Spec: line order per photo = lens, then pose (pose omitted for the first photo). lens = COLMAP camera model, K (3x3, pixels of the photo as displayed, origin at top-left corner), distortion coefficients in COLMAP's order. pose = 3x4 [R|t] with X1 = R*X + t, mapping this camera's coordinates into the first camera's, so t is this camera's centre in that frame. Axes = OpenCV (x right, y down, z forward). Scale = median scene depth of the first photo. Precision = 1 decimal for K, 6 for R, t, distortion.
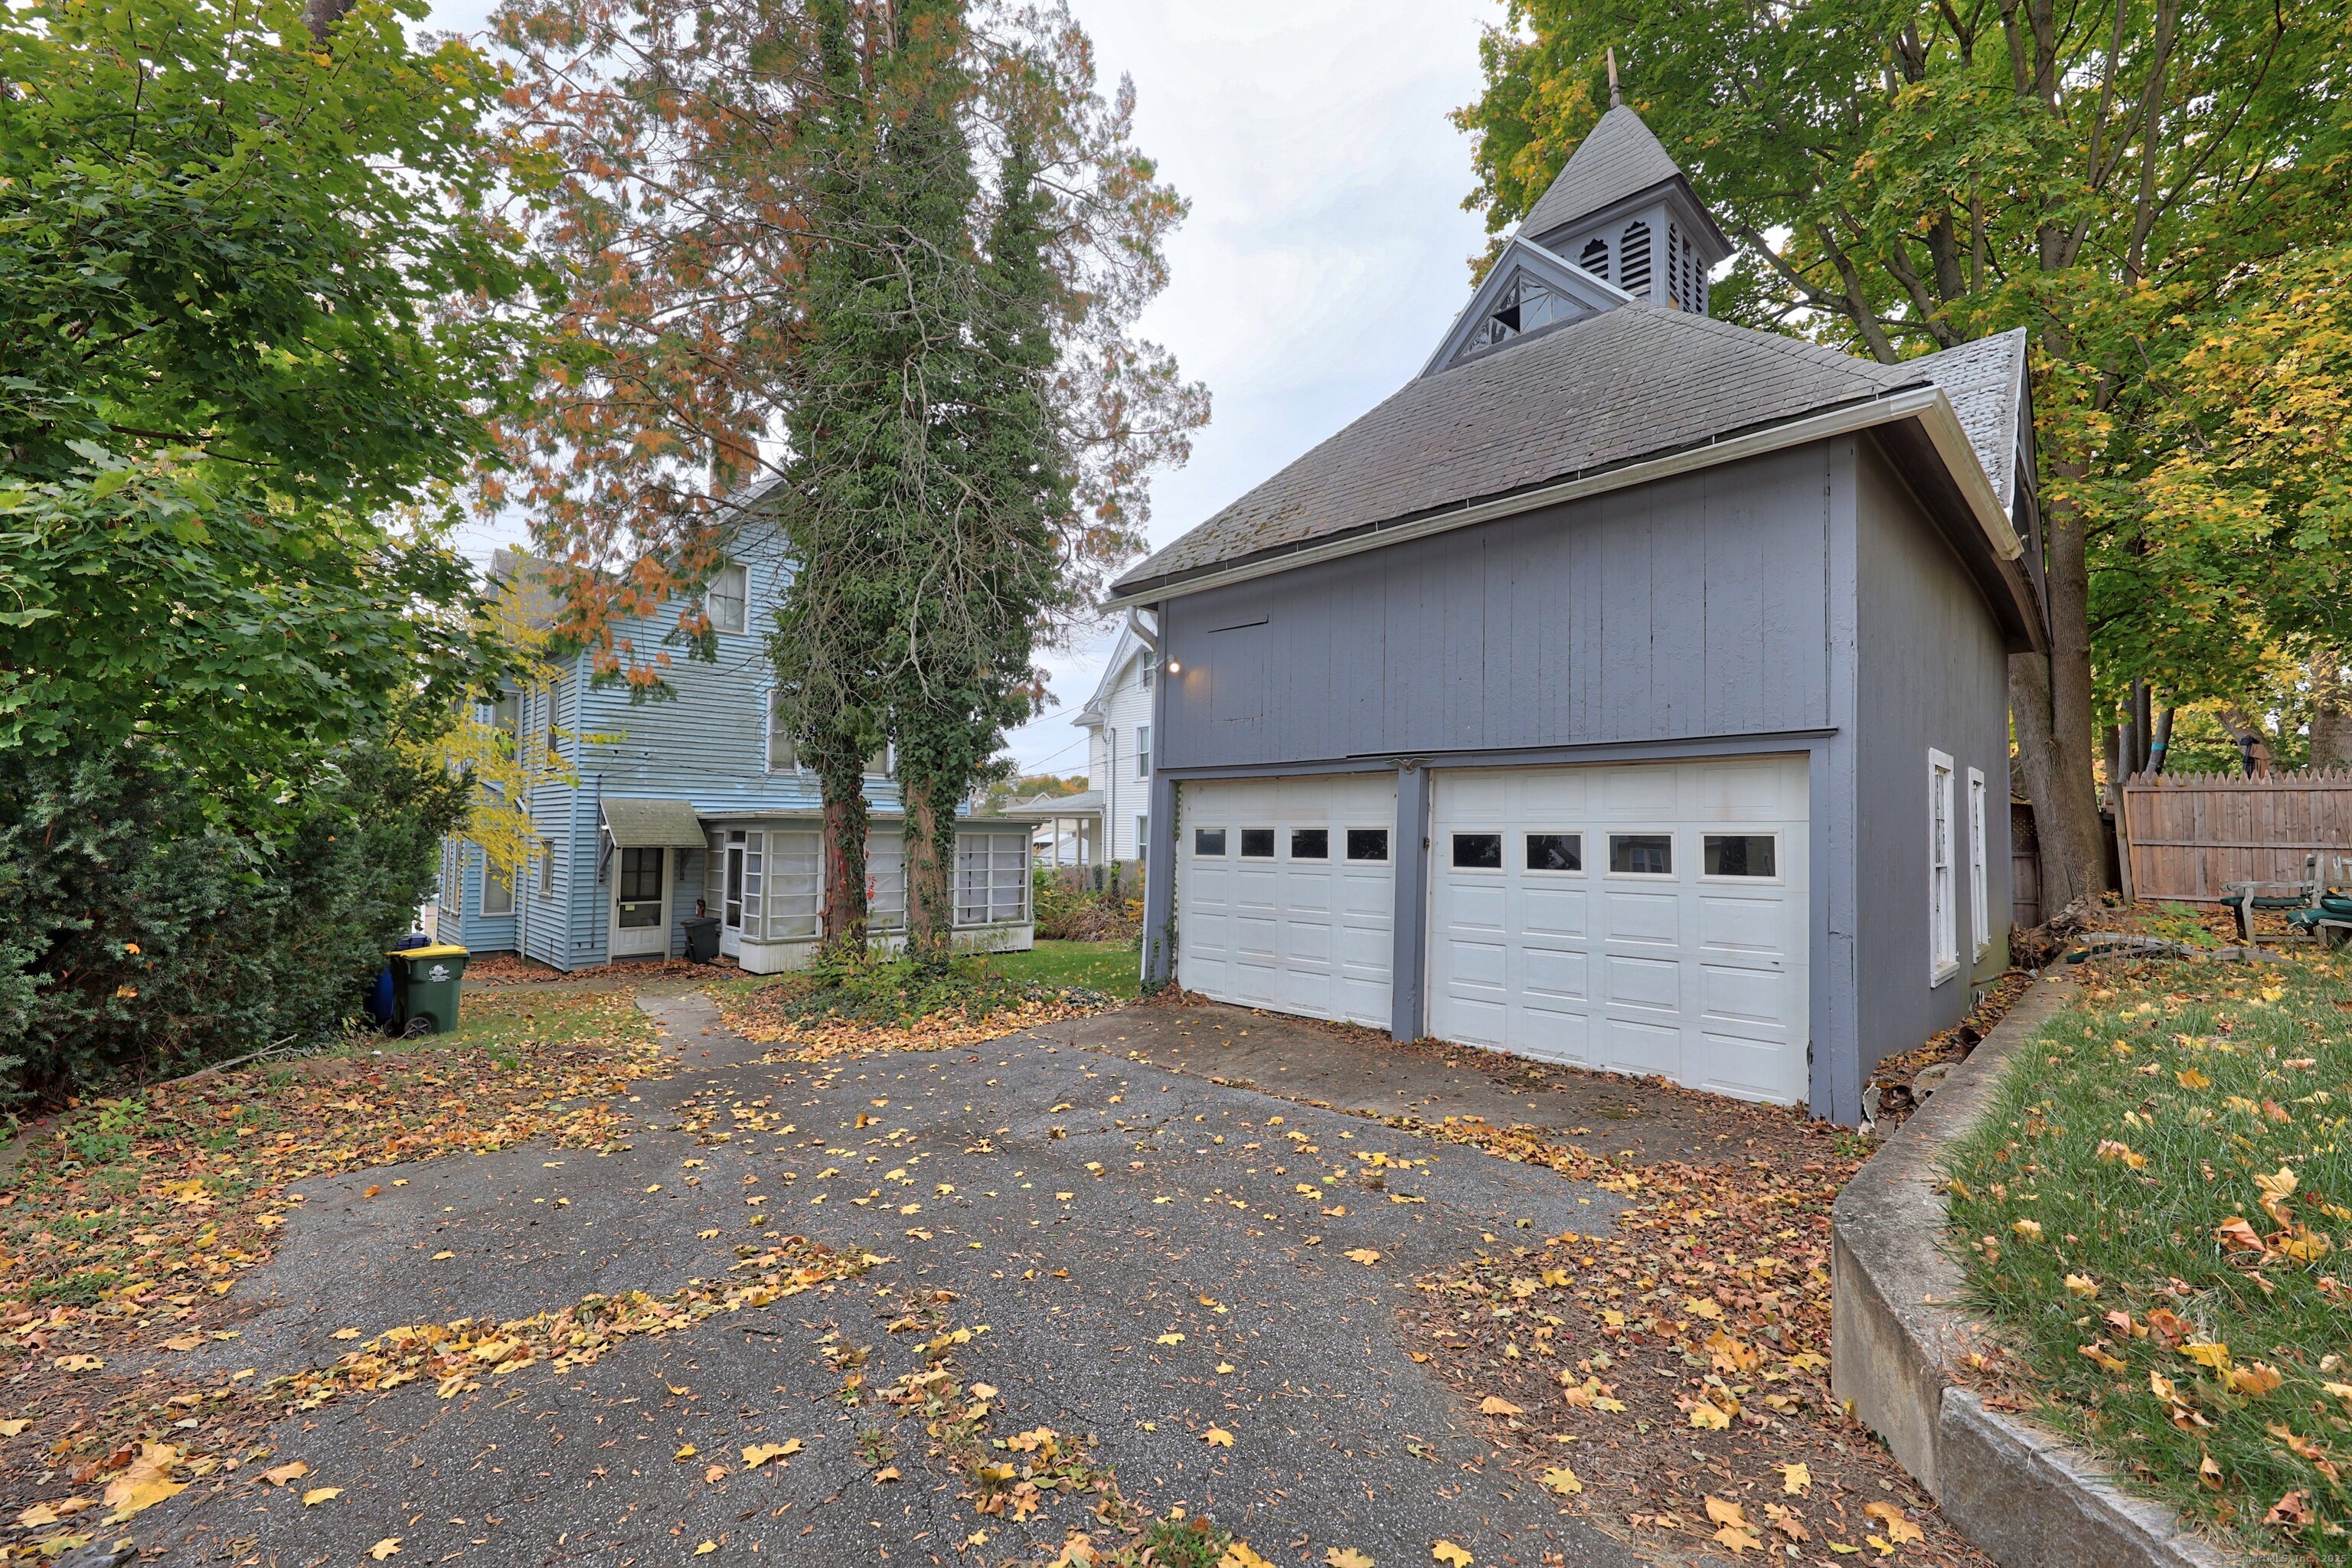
lens RADIAL K [[975.8, 0, 1178.8], [0, 975.8, 780.2], [0, 0, 1]] dist [-0.001748, -0.000058]
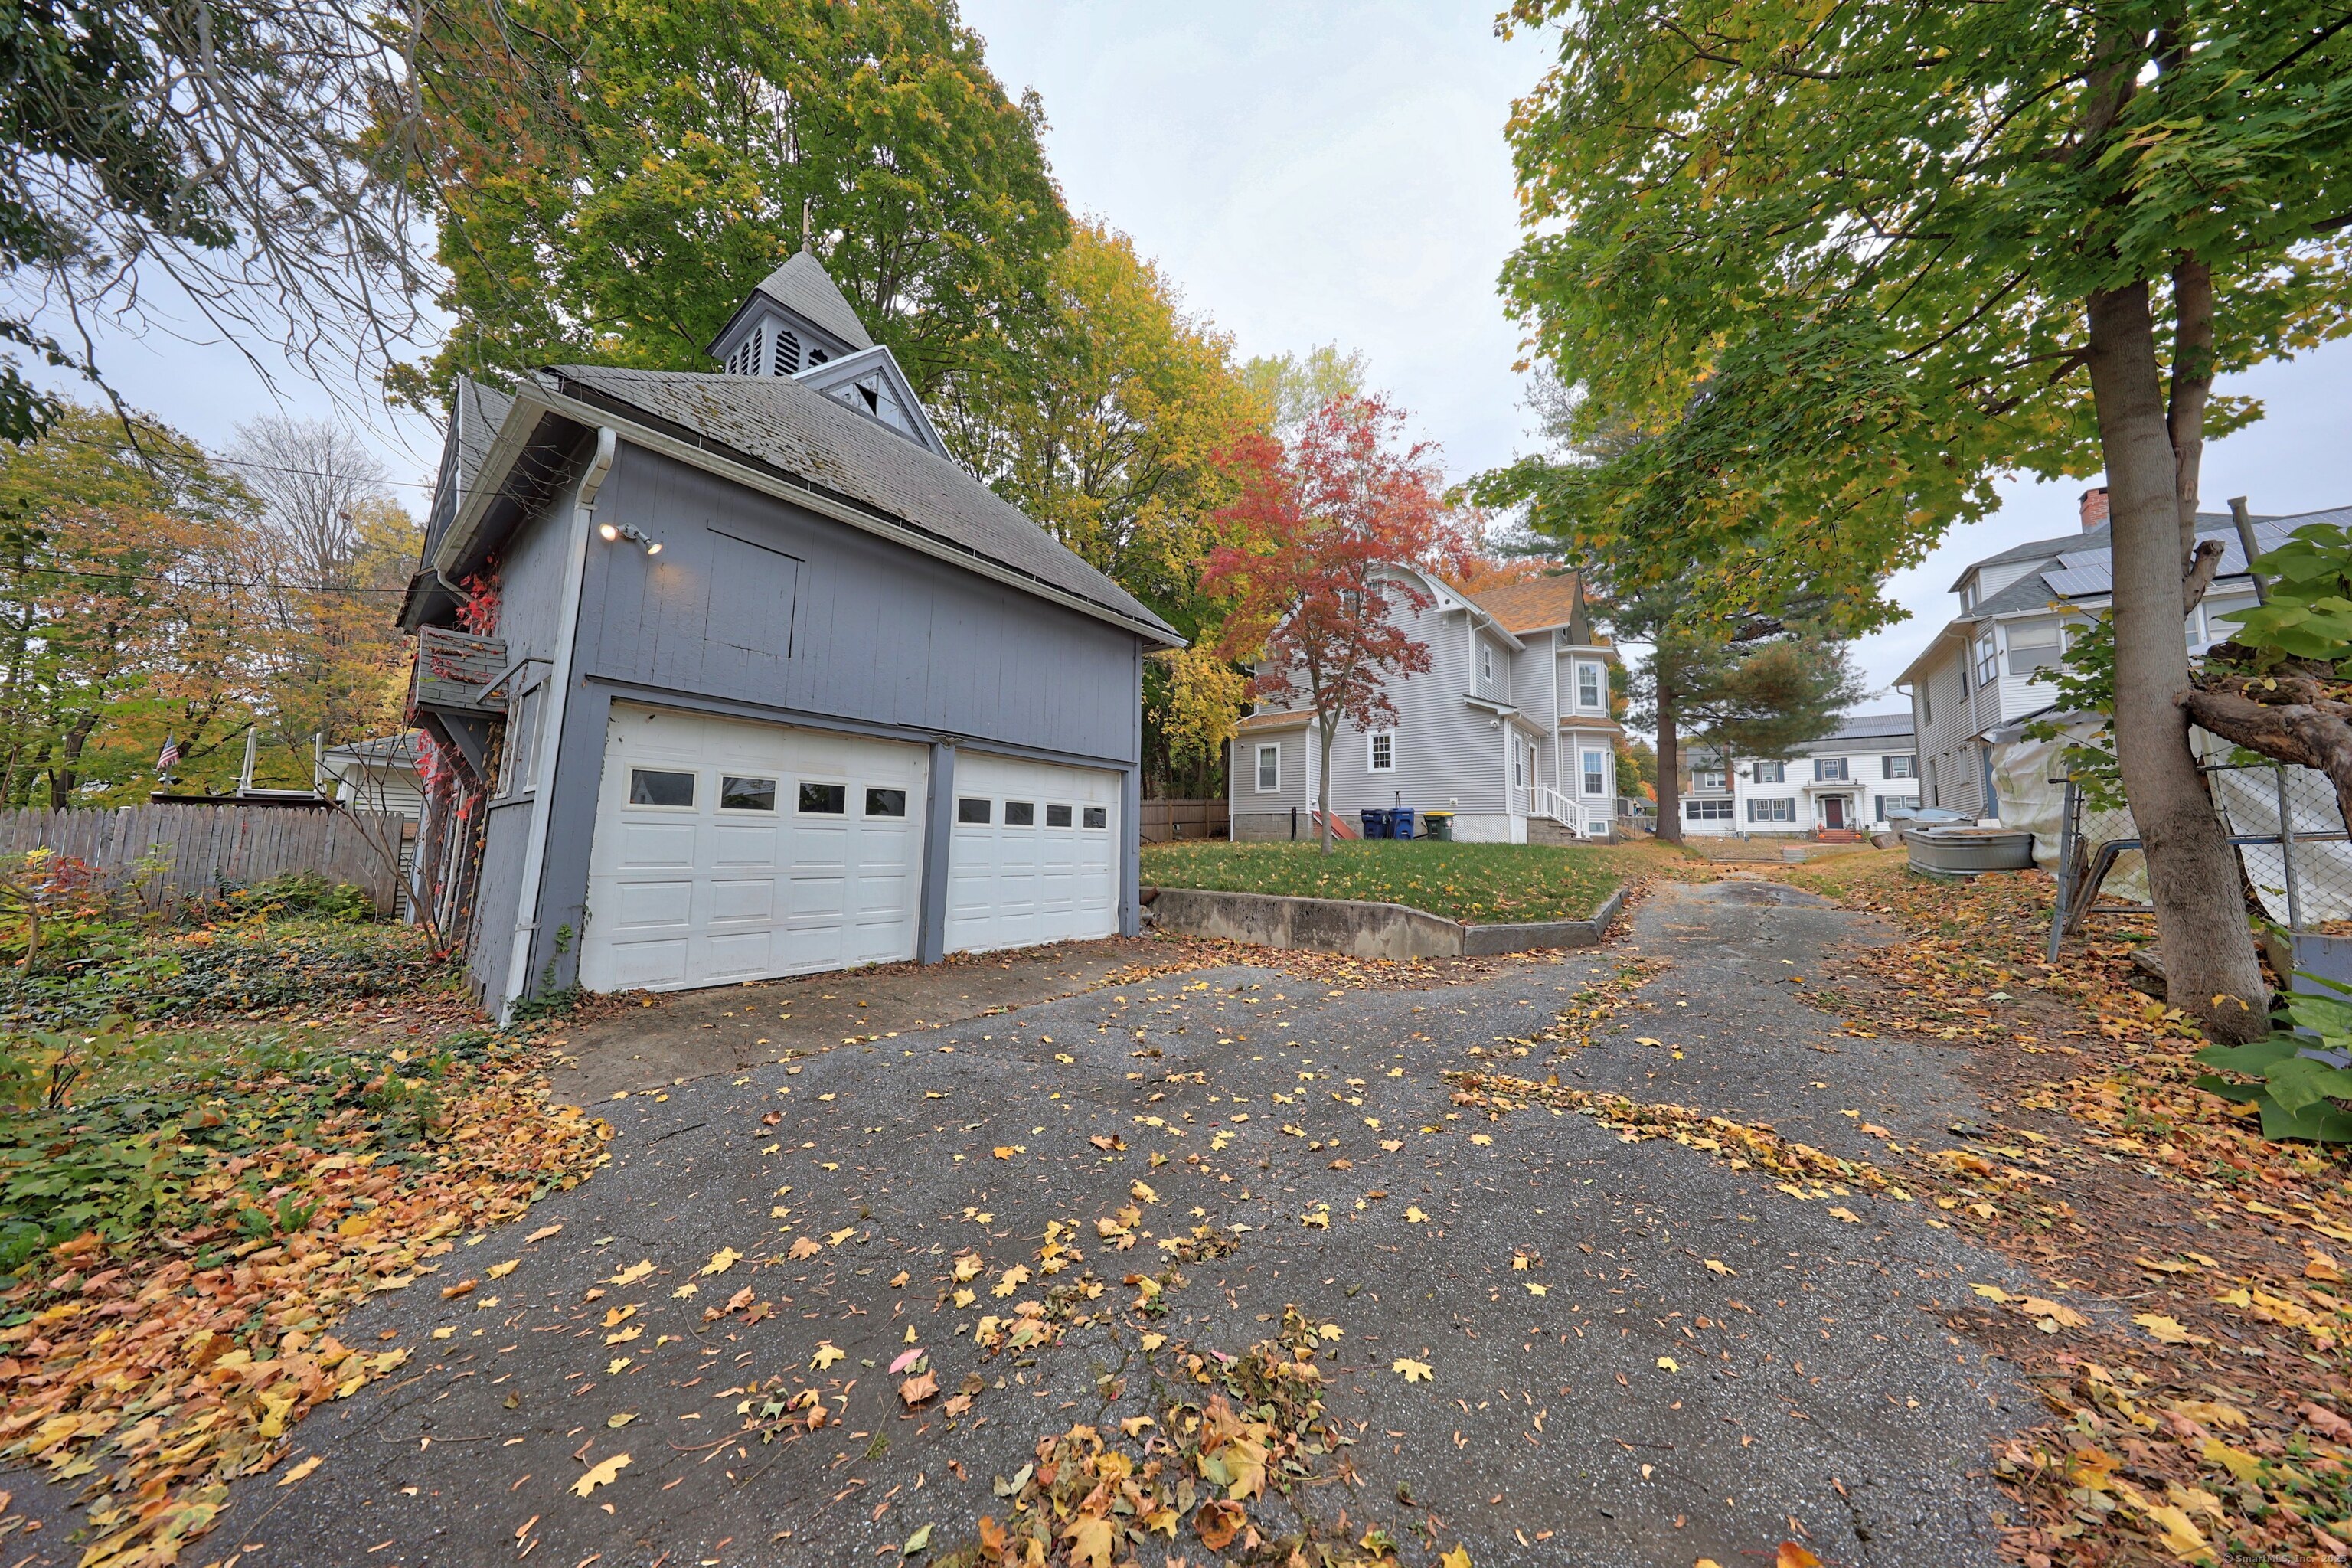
lens RADIAL K [[674.8, 0, 1181.1], [0, 674.8, 785.9], [0, 0, 1]] dist [0.000406, 0.000006]
pose [[-0.118066, 0.075047, 0.990166, -0.674066], [-0.072794, 0.993803, -0.084002, 0.094473], [-0.990334, -0.081996, -0.111871, 0.807705]]
